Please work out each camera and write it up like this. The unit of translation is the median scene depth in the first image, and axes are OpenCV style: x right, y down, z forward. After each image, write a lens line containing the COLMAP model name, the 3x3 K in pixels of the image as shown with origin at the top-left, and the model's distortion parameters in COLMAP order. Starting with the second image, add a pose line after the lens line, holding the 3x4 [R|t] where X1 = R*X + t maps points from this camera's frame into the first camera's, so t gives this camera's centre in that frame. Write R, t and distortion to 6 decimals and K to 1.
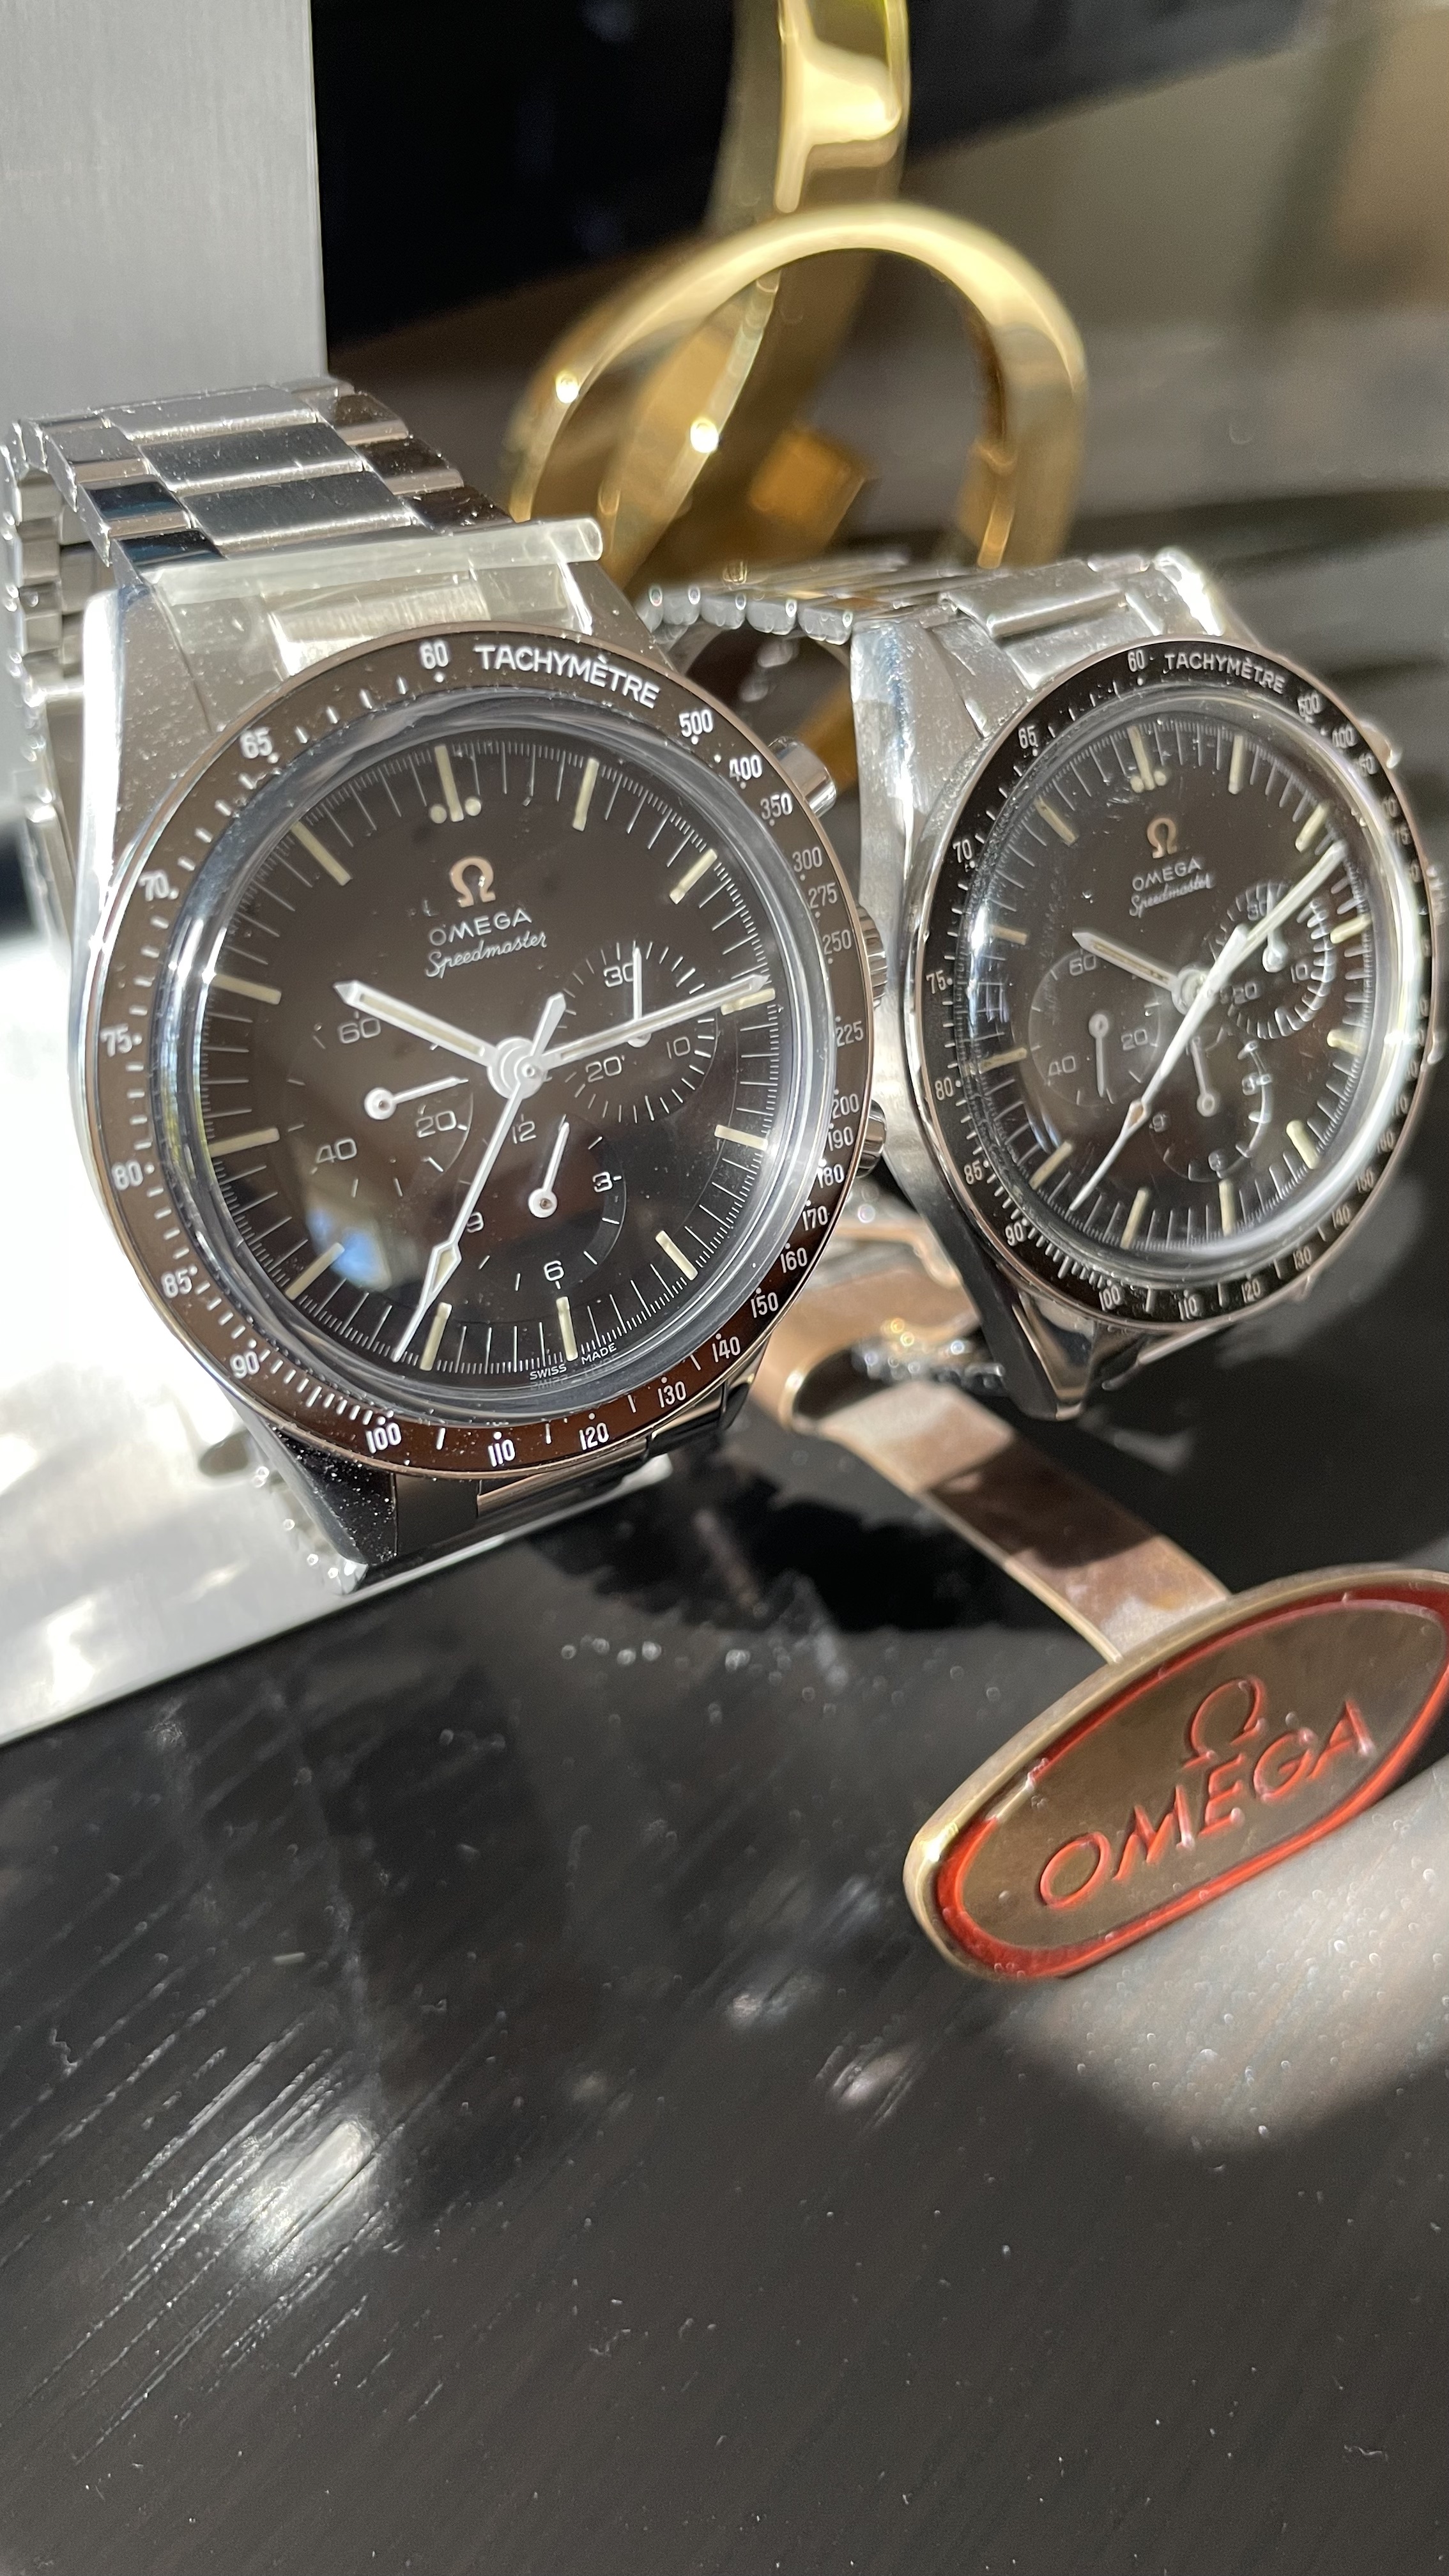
lens RADIAL K [[2077.1, 0, 690.3], [0, 2077.1, 1291.5], [0, 0, 1]] dist [0.064922, -0.158771]
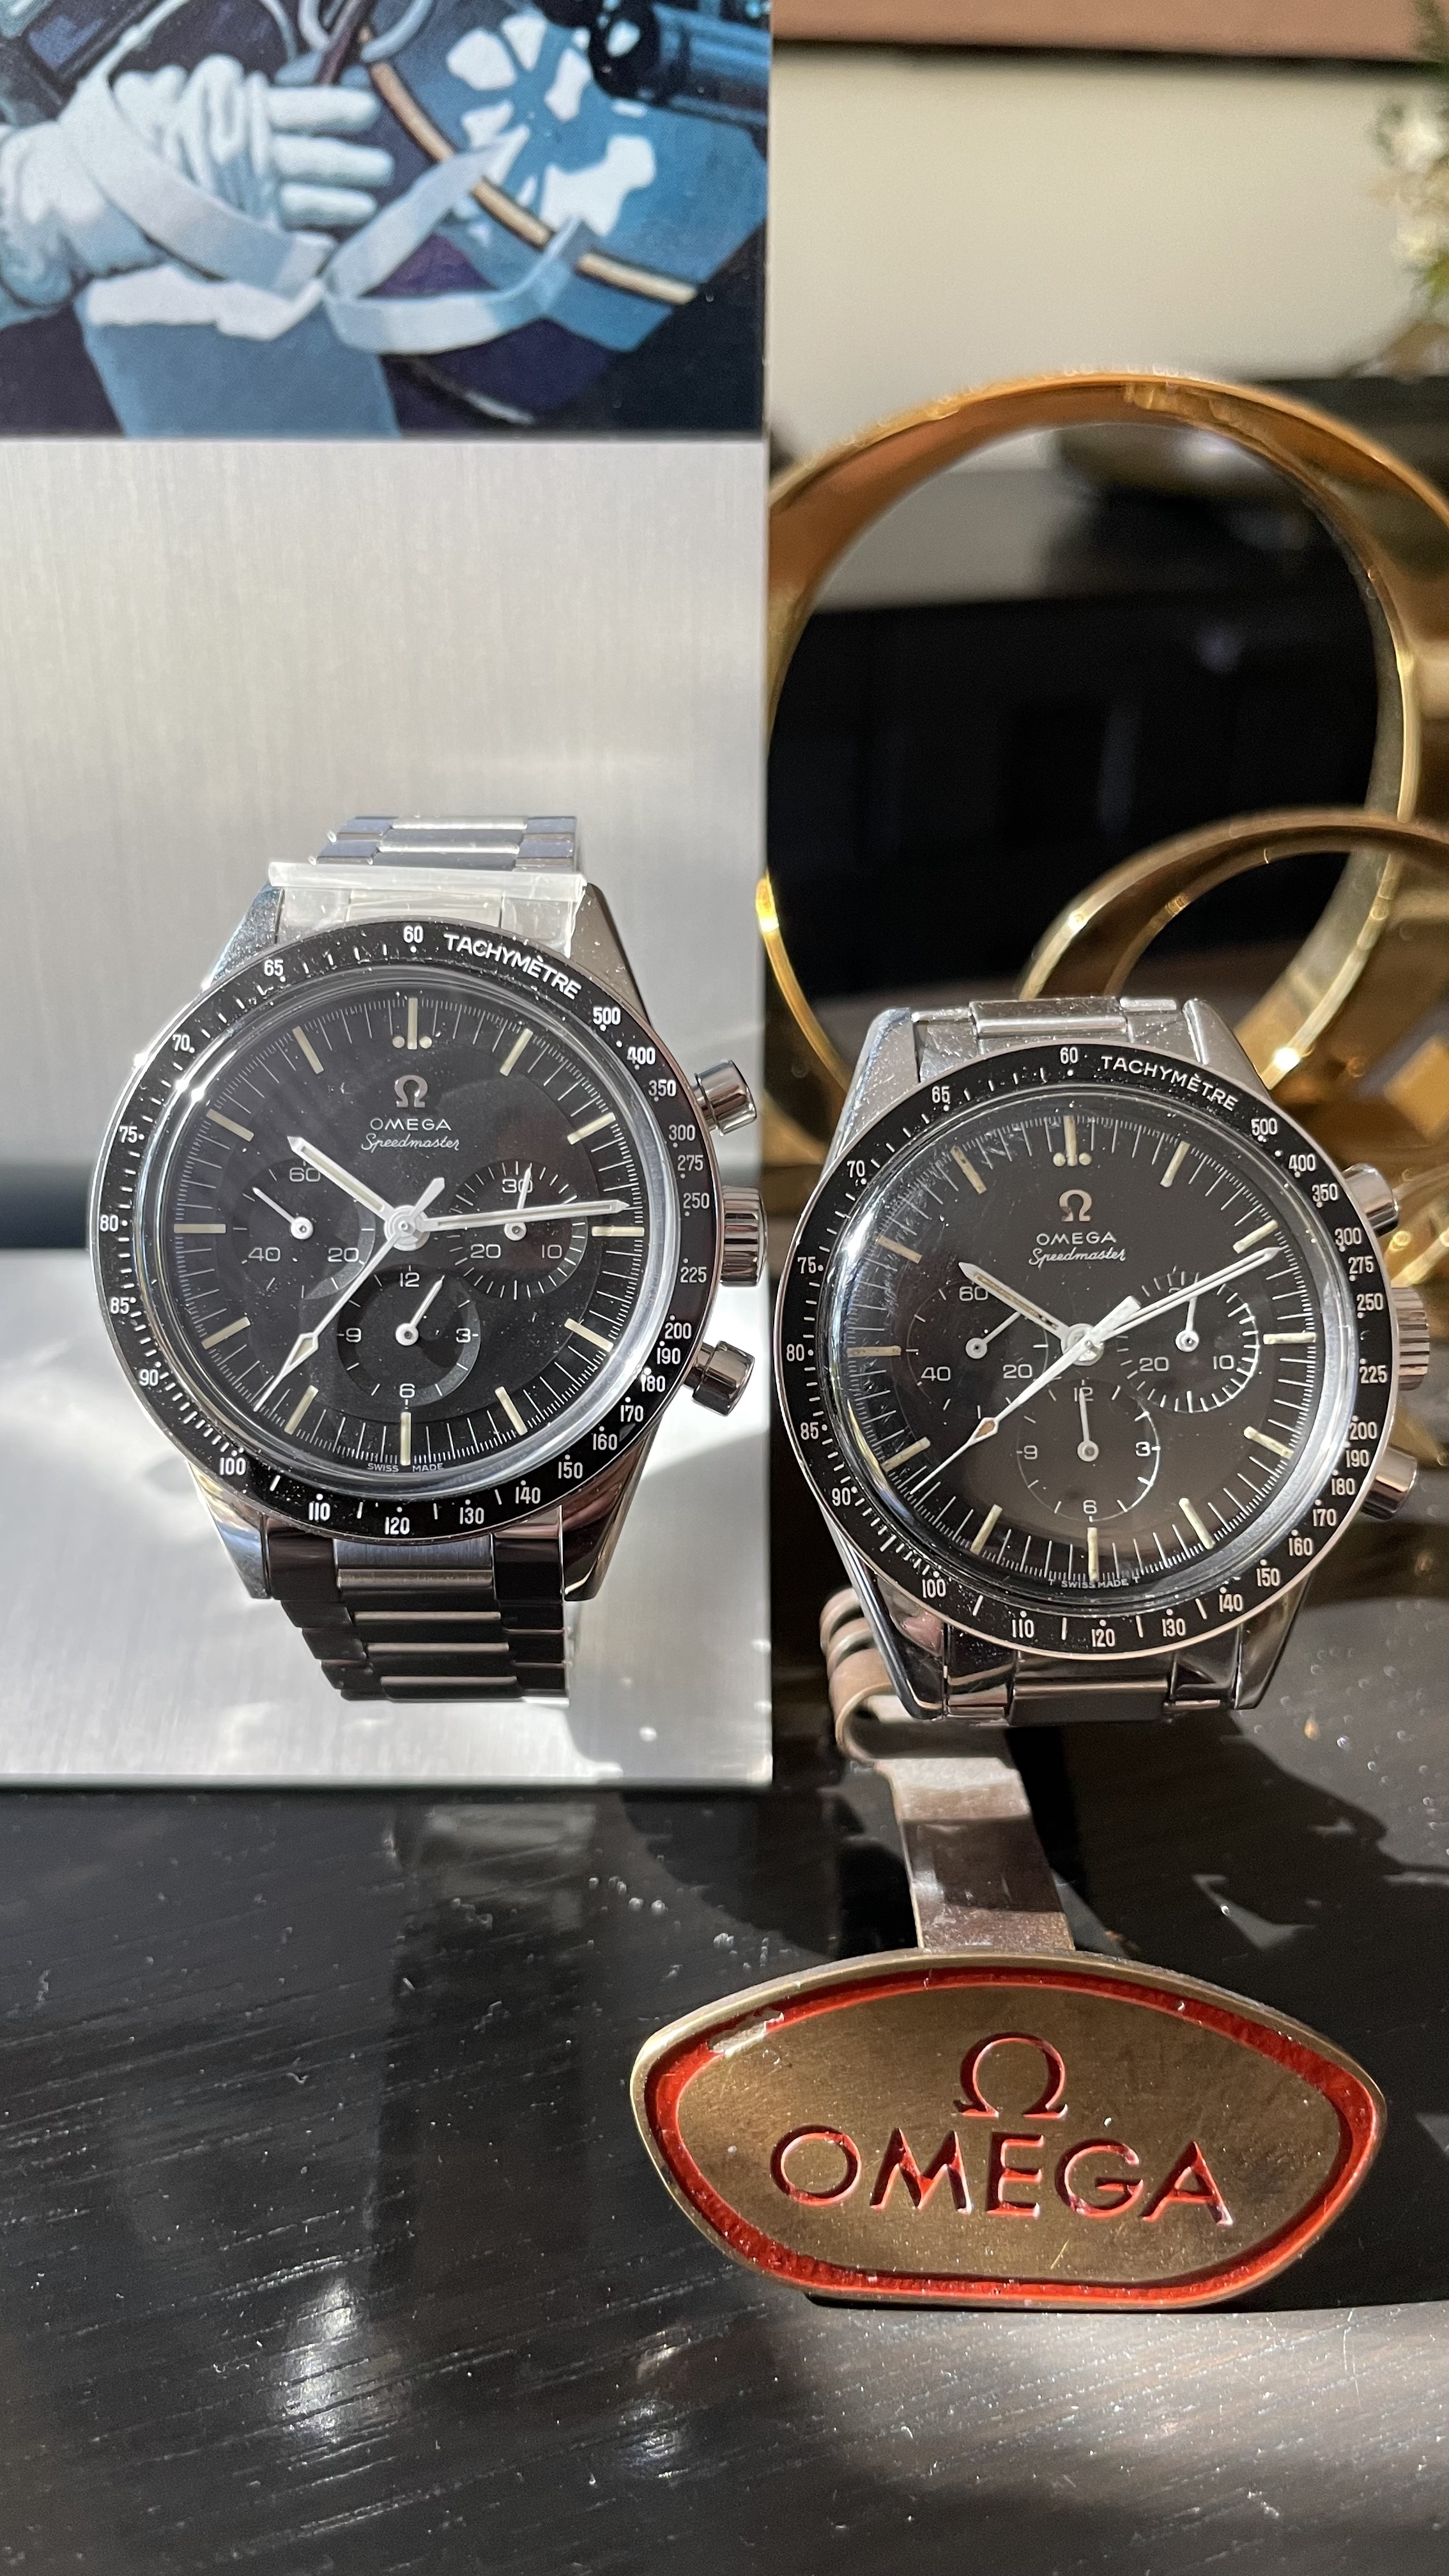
lens RADIAL K [[2077.1, 0, 690.3], [0, 2077.1, 1291.5], [0, 0, 1]] dist [0.064922, -0.158771]
pose [[0.849211, 0.151255, -0.505927, 0.764111], [-0.308402, 0.919780, -0.242678, 0.201913], [0.428635, 0.362113, 0.827735, -0.020726]]
